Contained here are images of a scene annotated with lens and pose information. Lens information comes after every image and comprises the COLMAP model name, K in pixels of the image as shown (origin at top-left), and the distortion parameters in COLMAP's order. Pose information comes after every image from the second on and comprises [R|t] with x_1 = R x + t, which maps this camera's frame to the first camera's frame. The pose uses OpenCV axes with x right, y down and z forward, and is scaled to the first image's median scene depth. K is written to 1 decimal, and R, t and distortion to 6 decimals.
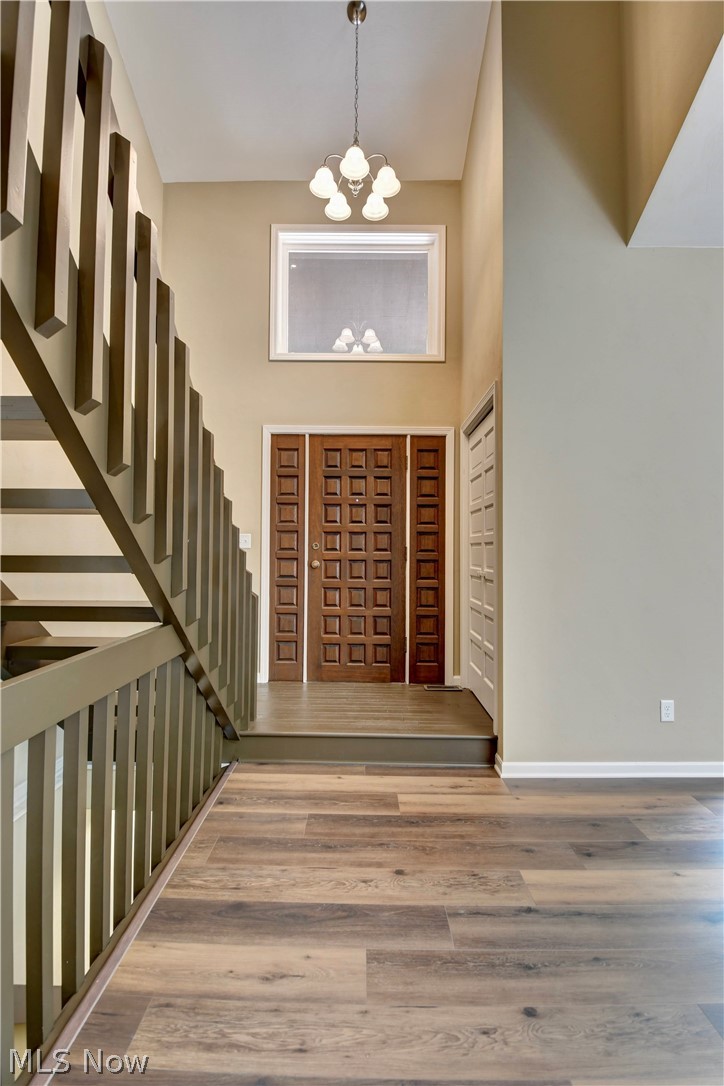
lens RADIAL K [[479.2, 0, 363.9], [0, 479.2, 541.6], [0, 0, 1]] dist [0.002065, -0.012611]
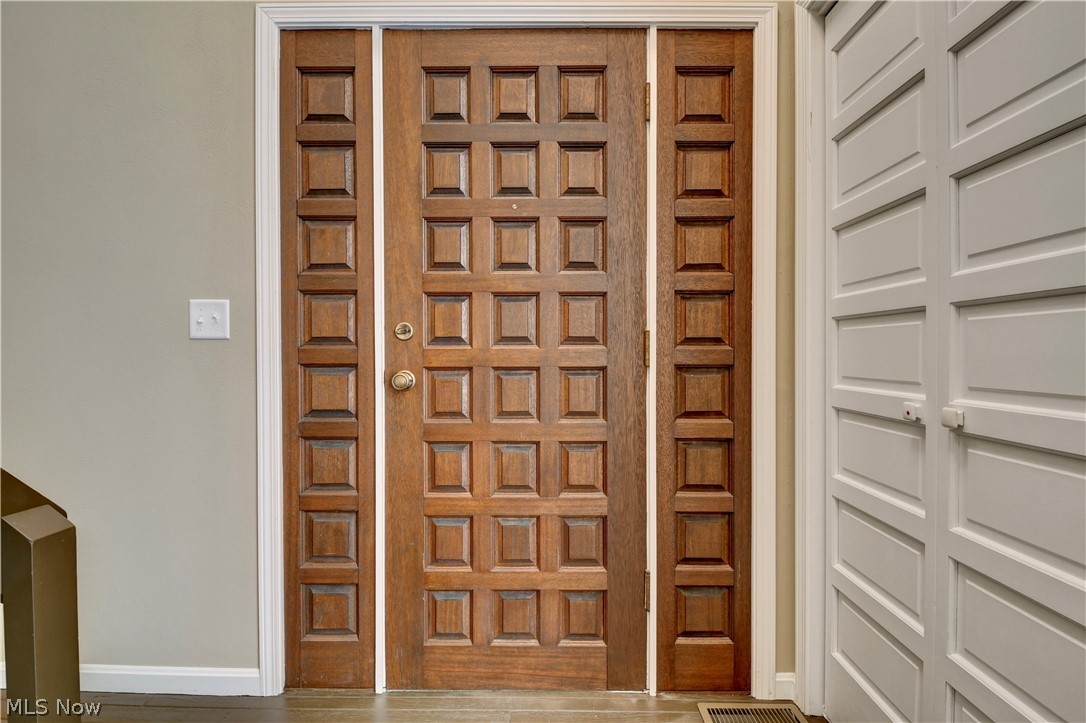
lens RADIAL K [[541.5, 0, 548.6], [0, 541.5, 356.0], [0, 0, 1]] dist [0.004424, -0.010705]
pose [[0.999957, -0.008523, 0.003735, 0.009946], [0.008438, 0.999720, 0.022104, 0.020507], [-0.003922, -0.022072, 0.999749, 0.577953]]
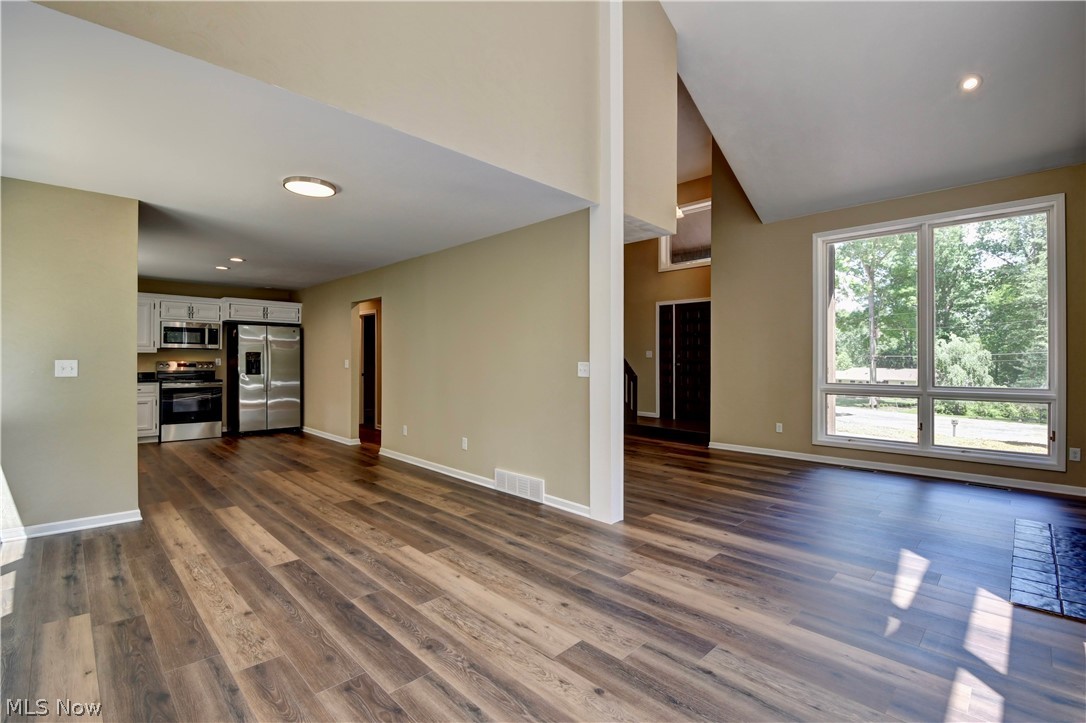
lens RADIAL K [[479.2, 0, 546.4], [0, 479.2, 365.5], [0, 0, 1]] dist [0.002065, -0.012611]
pose [[0.713994, 0.004116, -0.700140, 0.981002], [0.010088, 0.999818, 0.016166, 0.009272], [0.700080, -0.018606, 0.713822, -0.944610]]
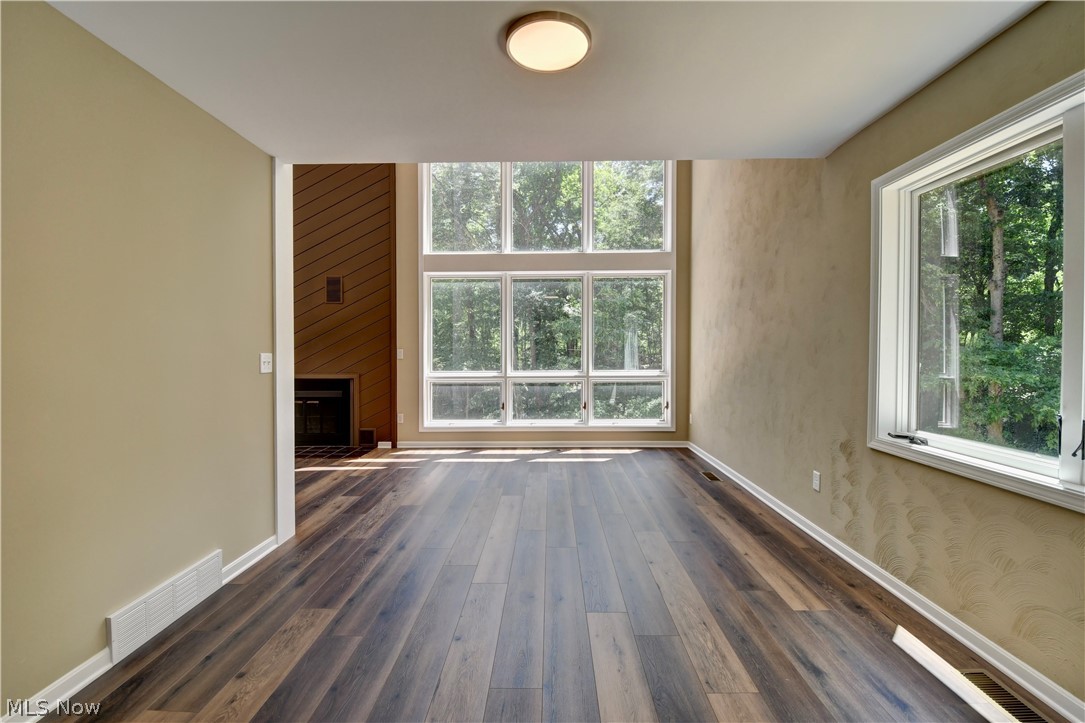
lens RADIAL K [[478.7, 0, 536.4], [0, 478.7, 353.4], [0, 0, 1]] dist [0.002065, -0.012611]
pose [[0.024772, -0.014387, 0.999590, -0.351376], [-0.009871, 0.999844, 0.014635, 0.004485], [-0.999644, -0.010229, 0.024627, -0.643658]]
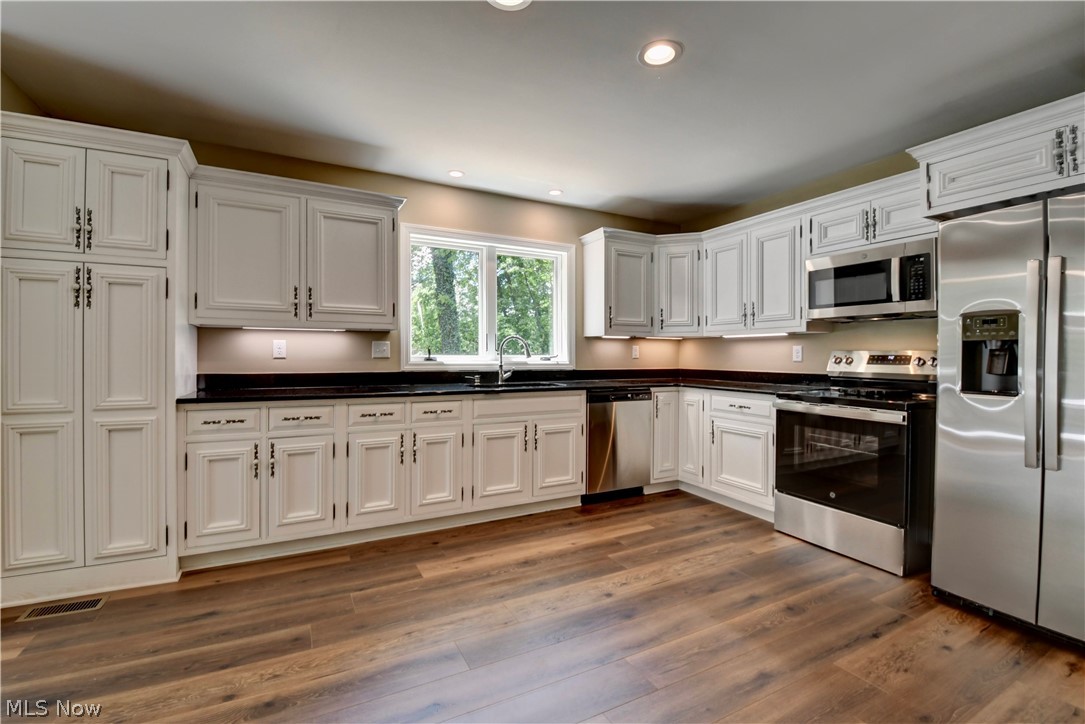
lens RADIAL K [[478.7, 0, 544.6], [0, 478.7, 357.9], [0, 0, 1]] dist [0.002065, -0.012611]
pose [[-0.879144, -0.011331, -0.476421, -0.541332], [-0.006049, 0.999902, -0.012619, 0.034505], [0.476517, -0.008212, -0.879127, -0.174060]]
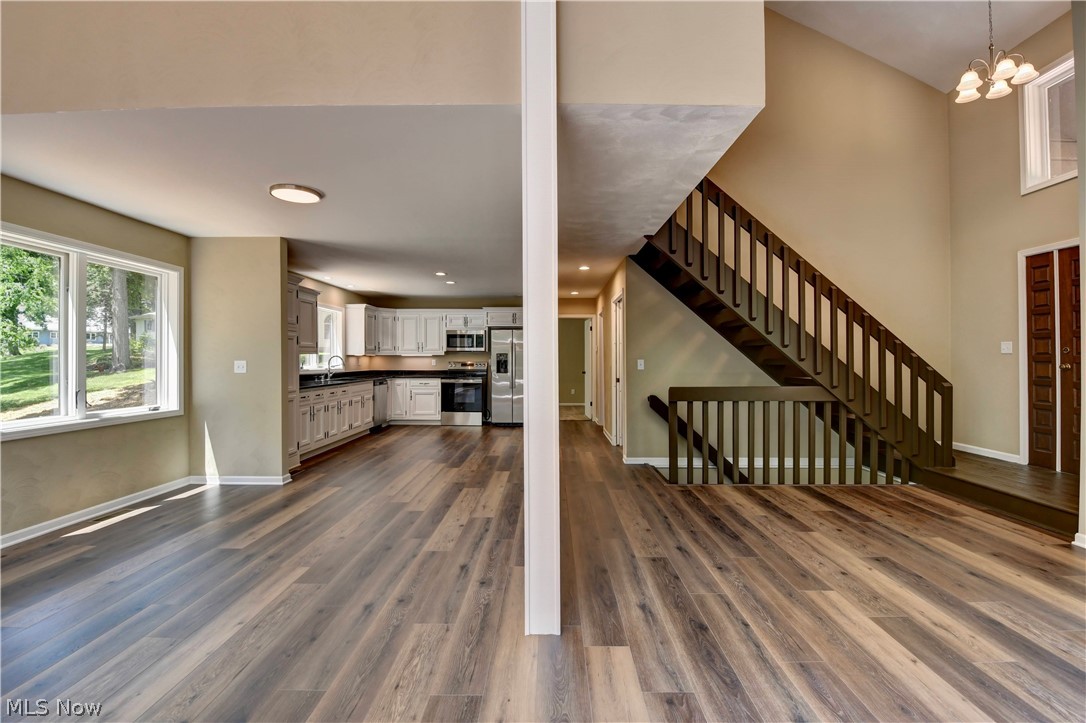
lens RADIAL K [[479.2, 0, 546.8], [0, 479.2, 356.8], [0, 0, 1]] dist [0.002065, -0.012611]
pose [[0.000514, -0.011360, -0.999935, 0.979668], [0.015410, 0.999817, -0.011351, 0.018314], [0.999881, -0.015403, 0.000689, -0.193206]]
